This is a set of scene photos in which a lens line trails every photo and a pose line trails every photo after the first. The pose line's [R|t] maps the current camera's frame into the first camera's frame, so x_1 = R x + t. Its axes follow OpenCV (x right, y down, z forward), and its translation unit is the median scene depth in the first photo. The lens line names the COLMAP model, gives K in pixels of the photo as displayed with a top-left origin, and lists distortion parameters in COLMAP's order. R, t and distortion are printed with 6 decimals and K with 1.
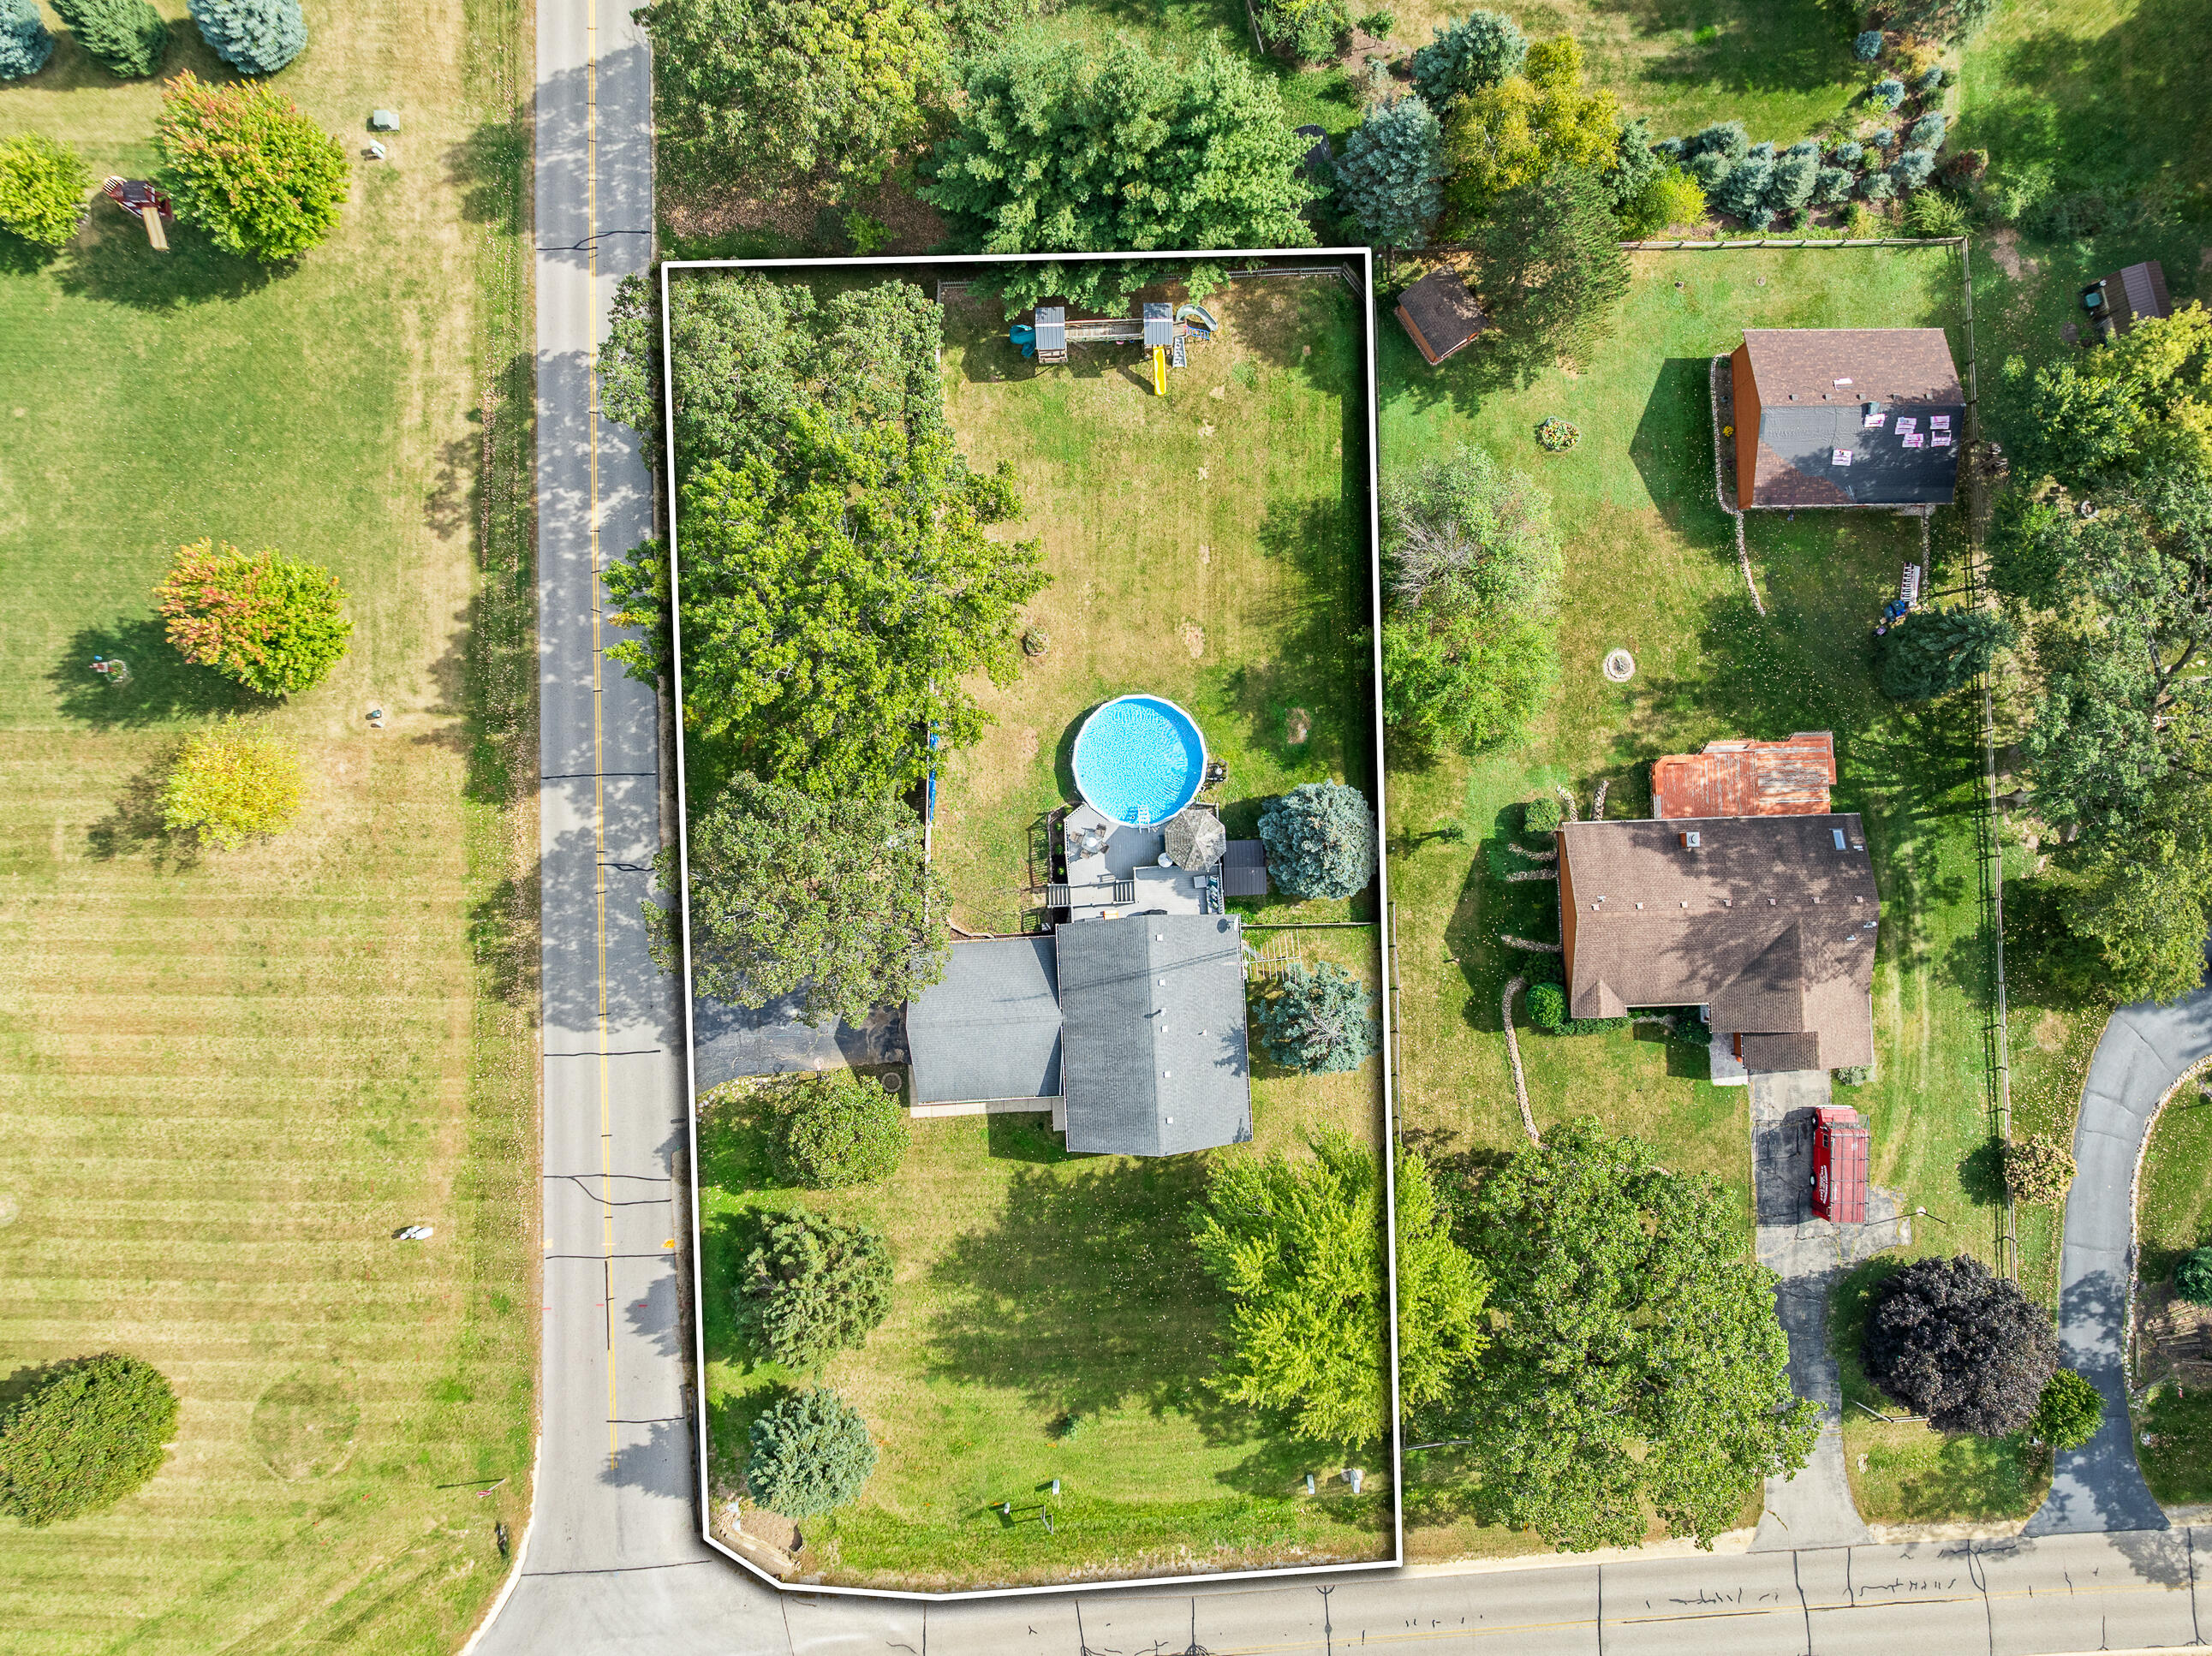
lens RADIAL K [[1557.4, 0, 1106.0], [0, 1557.4, 828.0], [0, 0, 1]] dist [-0.006945, -0.002934]
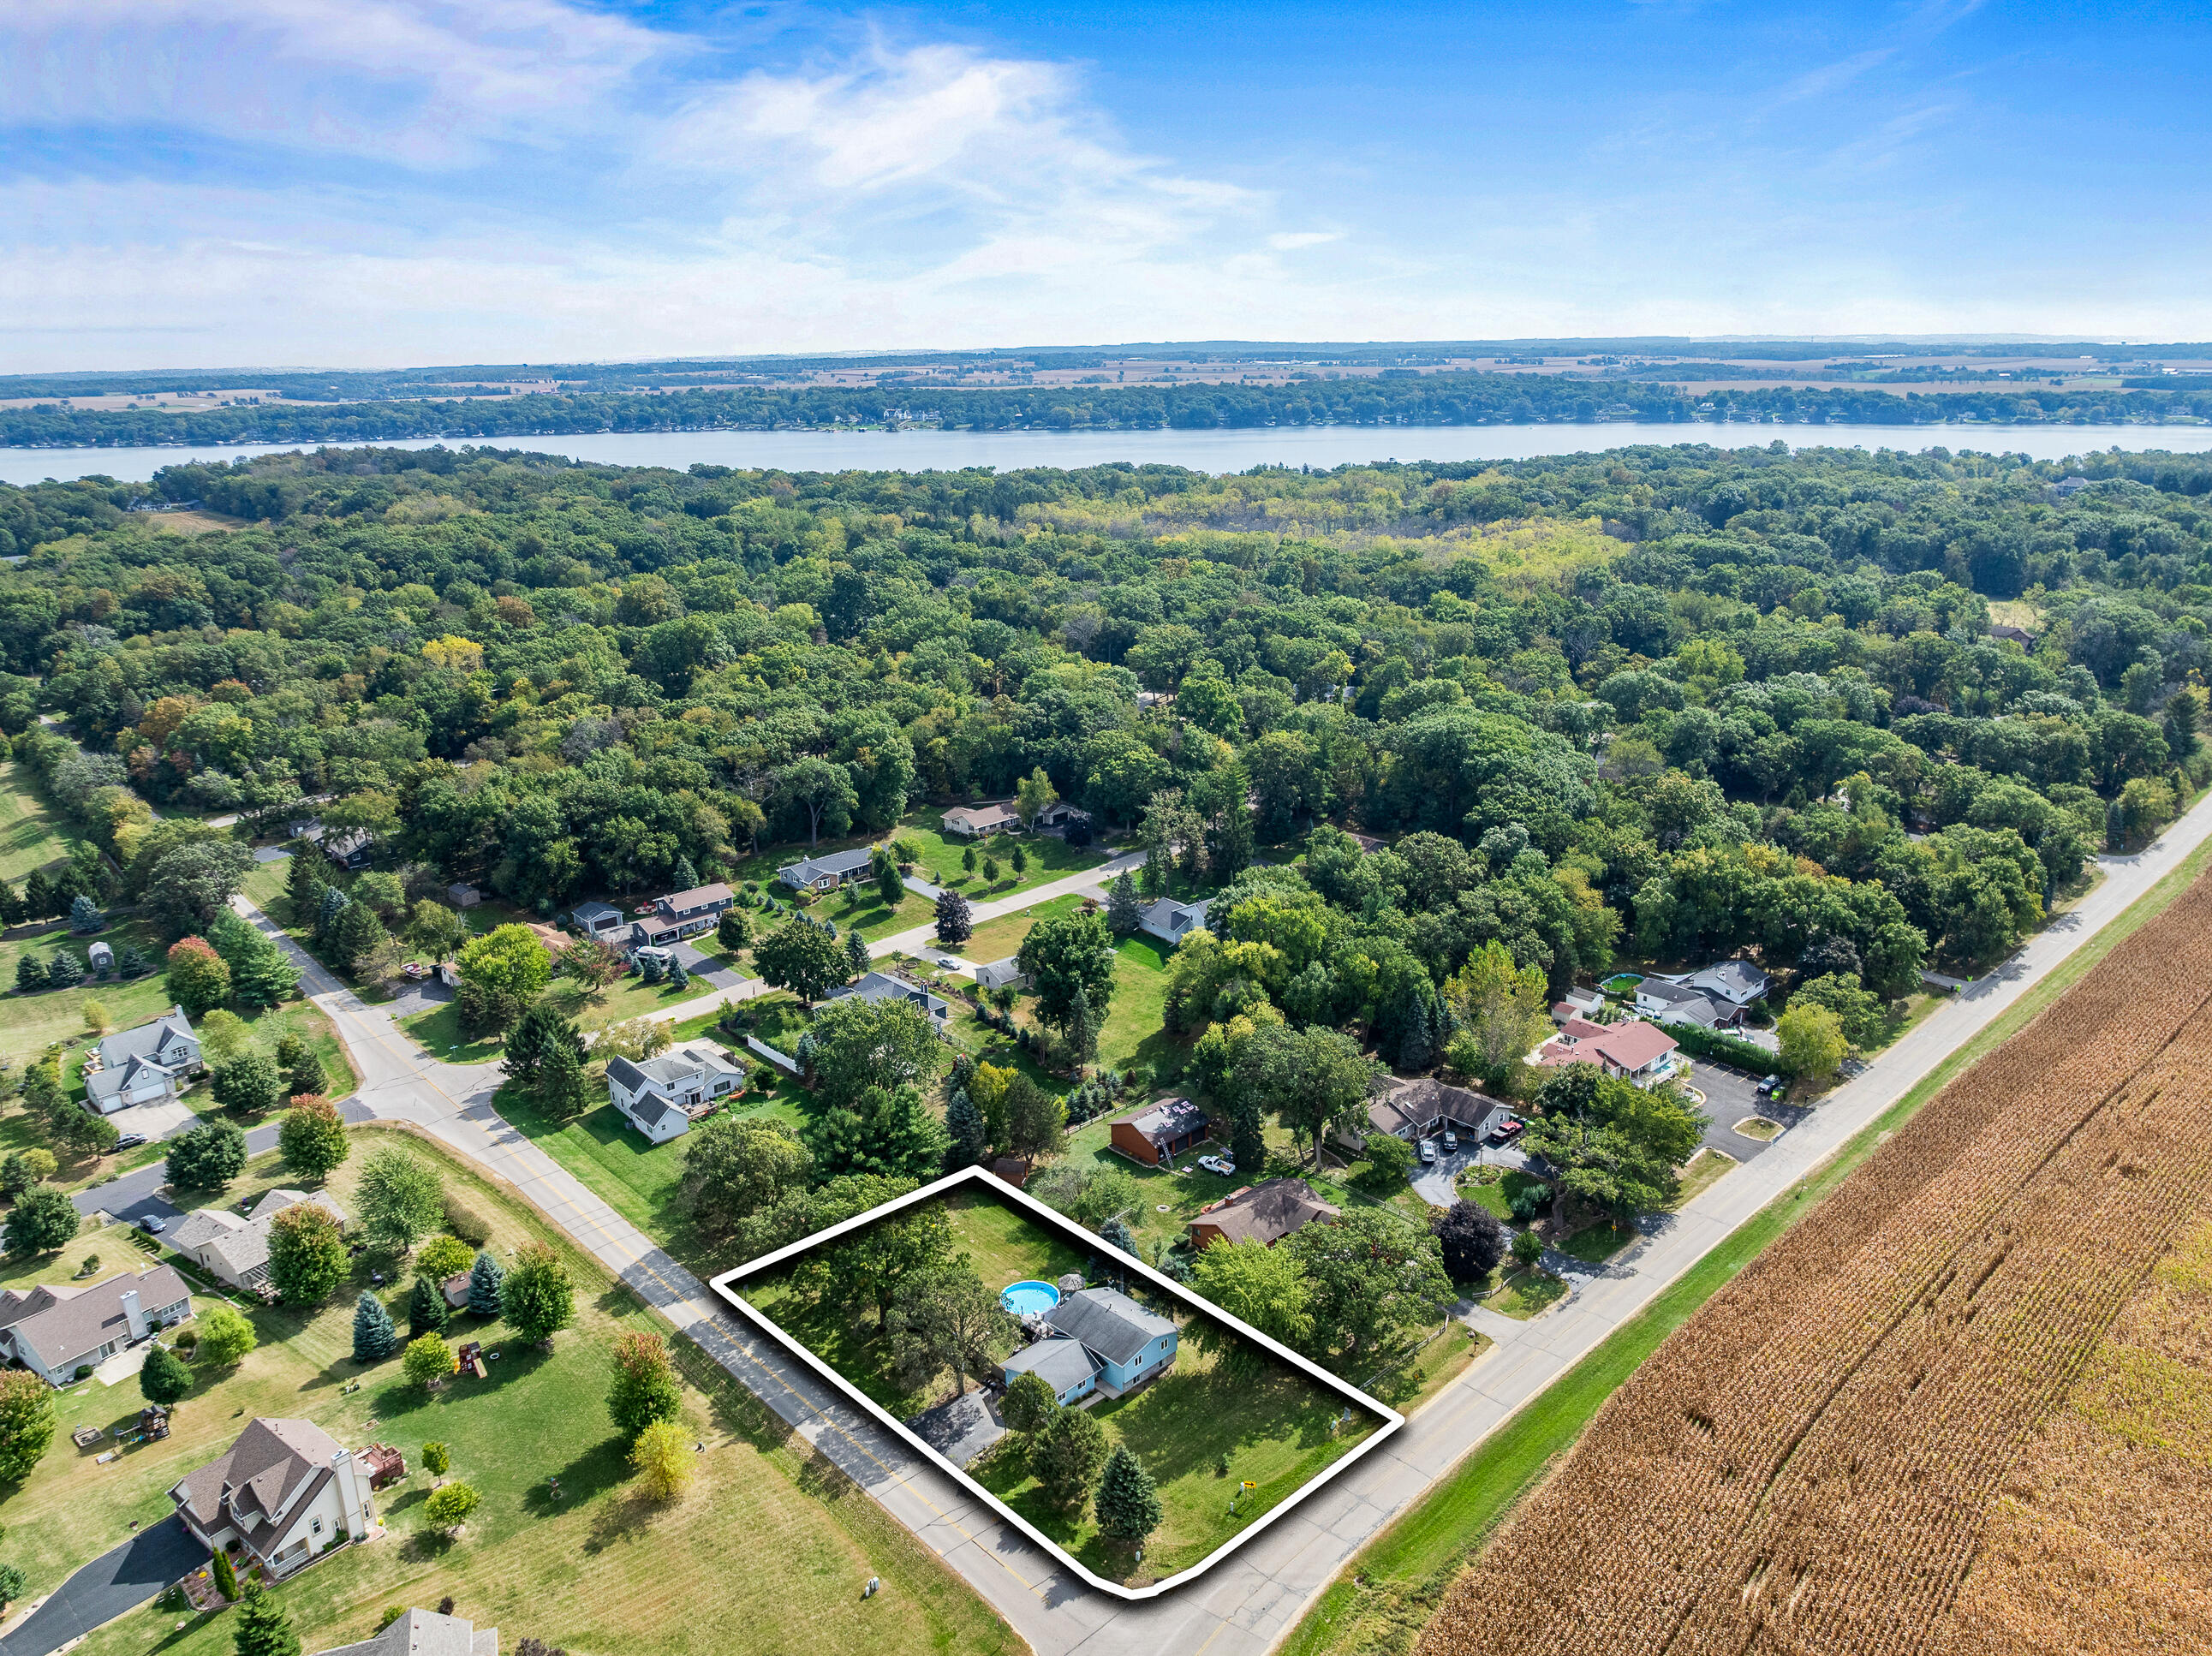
lens RADIAL K [[1557.4, 0, 1106.0], [0, 1557.4, 828.0], [0, 0, 1]] dist [-0.006945, -0.002934]
pose [[0.749077, -0.228398, 0.621867, -1.106300], [0.662480, 0.261076, -0.702111, 1.389345], [-0.001994, 0.937909, 0.346875, -0.361722]]
